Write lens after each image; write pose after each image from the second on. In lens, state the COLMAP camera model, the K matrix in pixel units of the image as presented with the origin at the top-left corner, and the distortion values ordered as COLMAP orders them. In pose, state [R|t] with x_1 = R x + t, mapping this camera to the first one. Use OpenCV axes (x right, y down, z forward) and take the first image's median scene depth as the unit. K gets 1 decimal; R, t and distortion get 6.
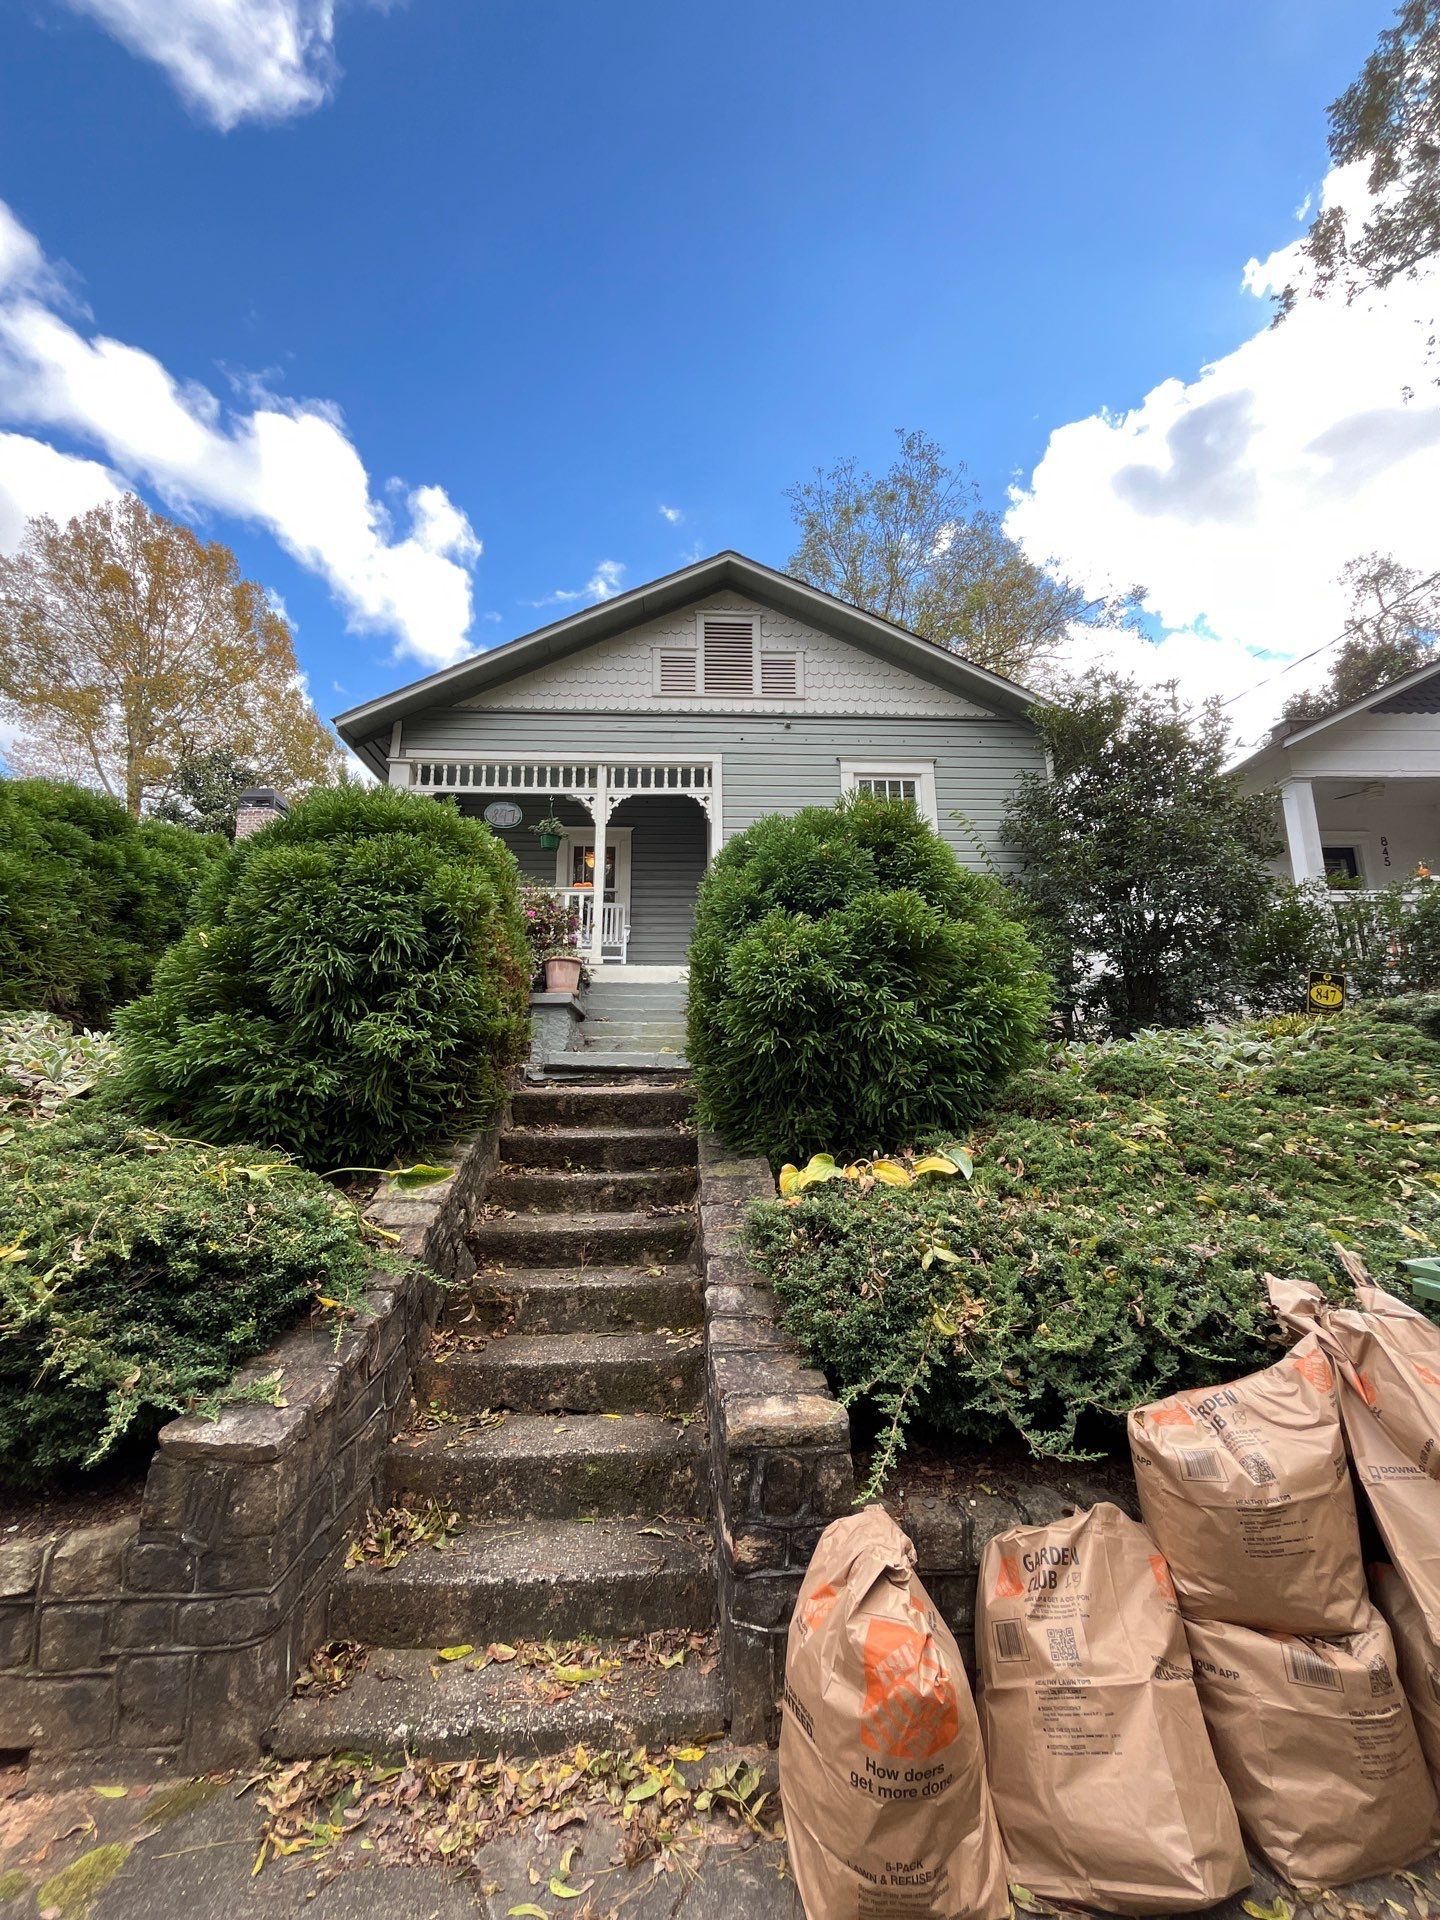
lens RADIAL K [[778.9, 0, 718.0], [0, 778.9, 957.0], [0, 0, 1]] dist [-0.003643, 0.000358]
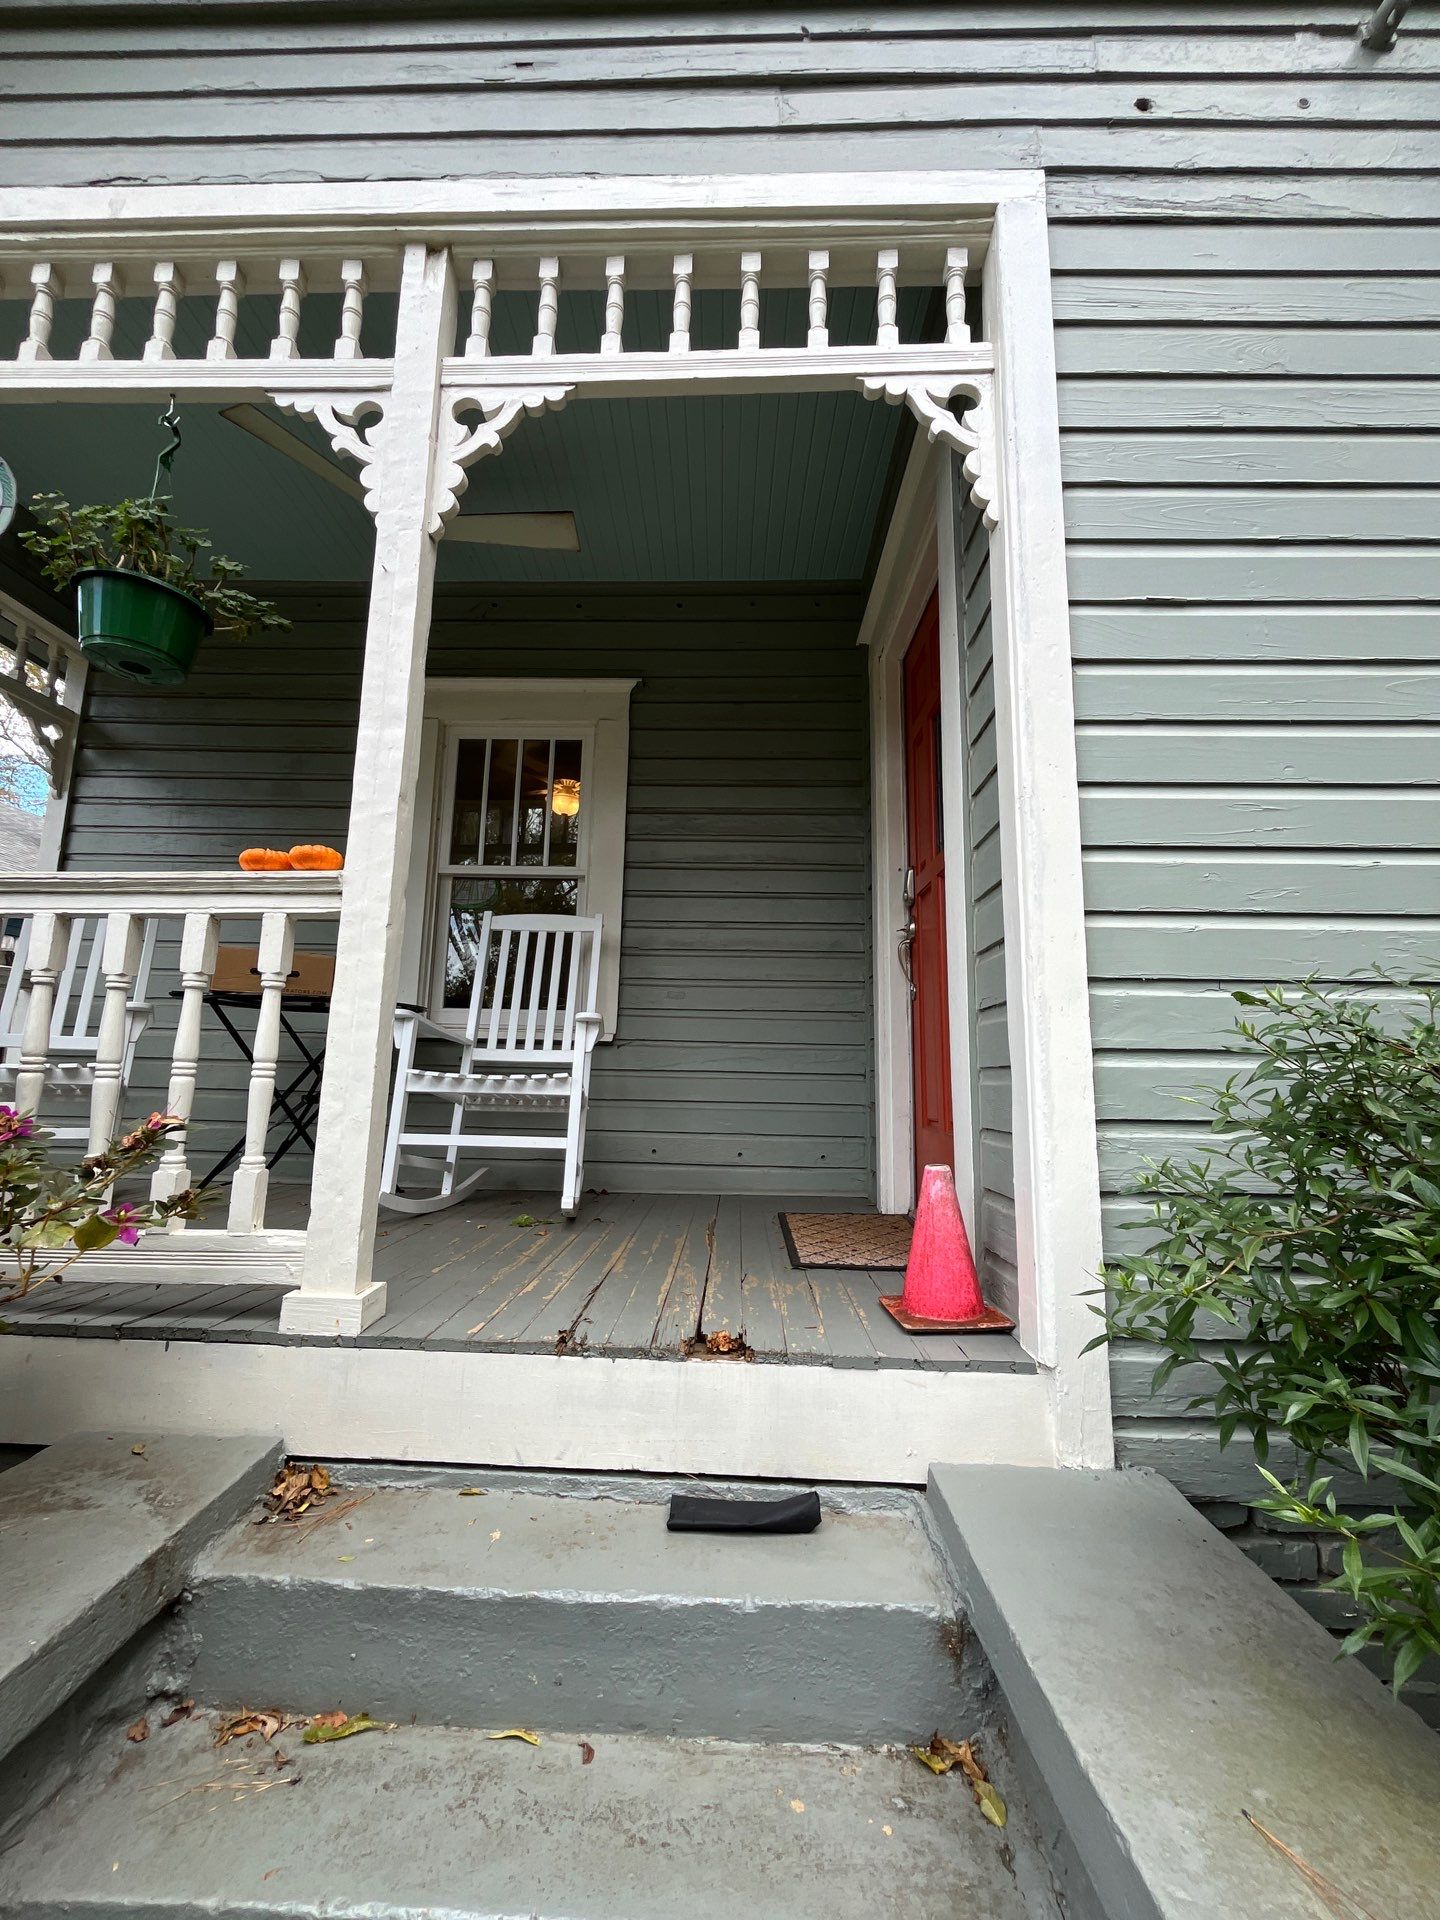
lens RADIAL K [[777.9, 0, 719.3], [0, 777.9, 956.5], [0, 0, 1]] dist [-0.001617, -0.000184]
pose [[0.996469, 0.021590, -0.081134, -0.055524], [-0.021669, 0.999765, -0.000094, -0.068218], [0.081113, 0.001851, 0.996703, 0.810520]]
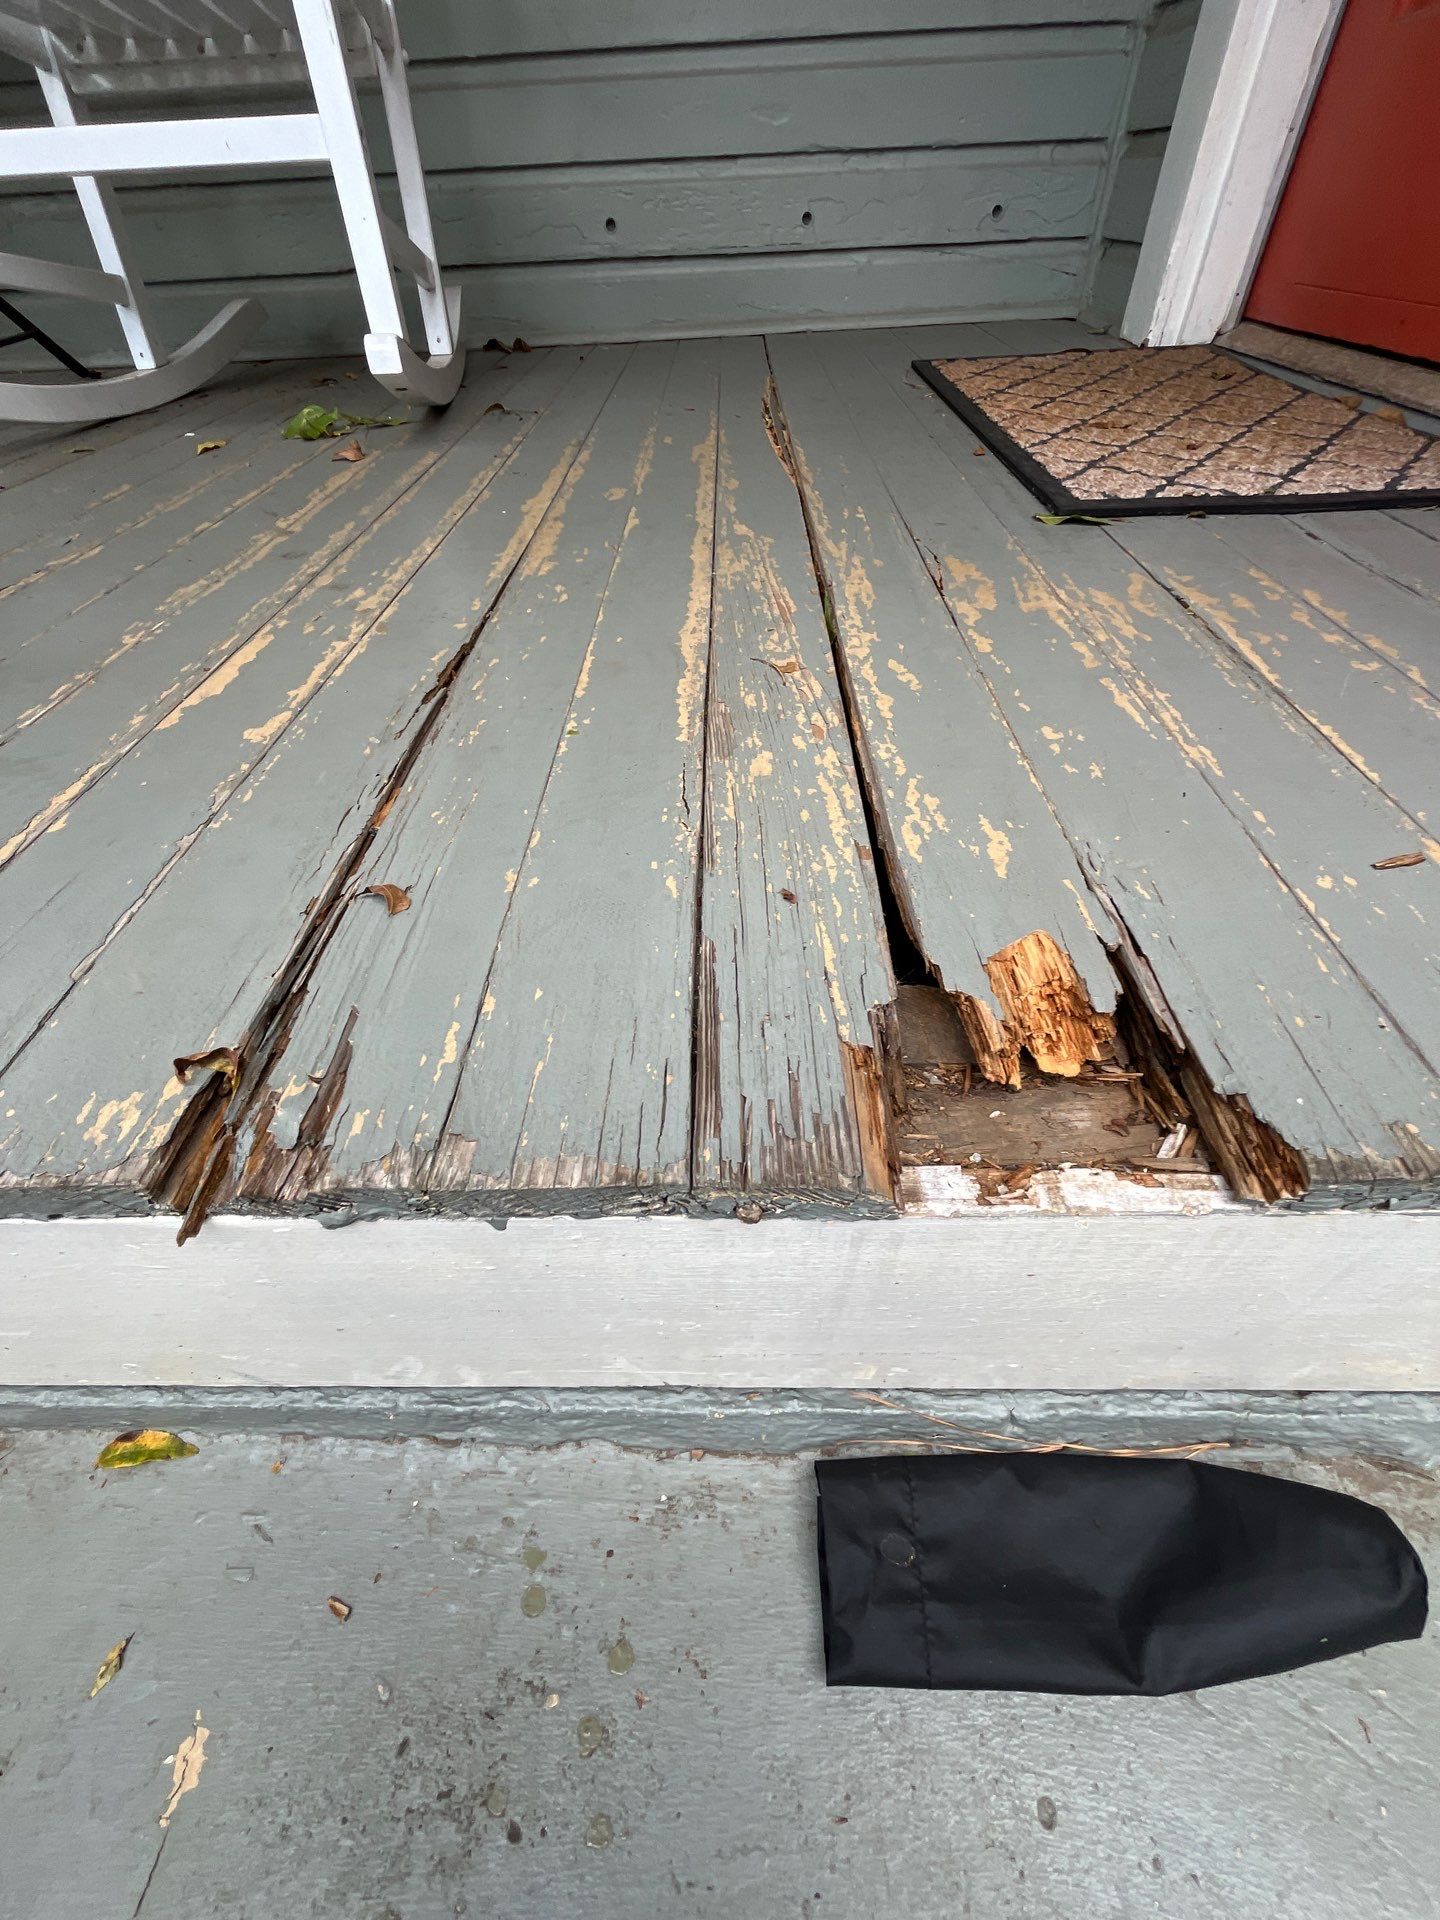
lens RADIAL K [[778.9, 0, 718.0], [0, 778.9, 957.0], [0, 0, 1]] dist [-0.003643, 0.000358]
pose [[0.997882, 0.024962, -0.060075, -0.078115], [0.033599, 0.592997, 0.804503, -0.015000], [0.055707, -0.804818, 0.590902, 0.956553]]
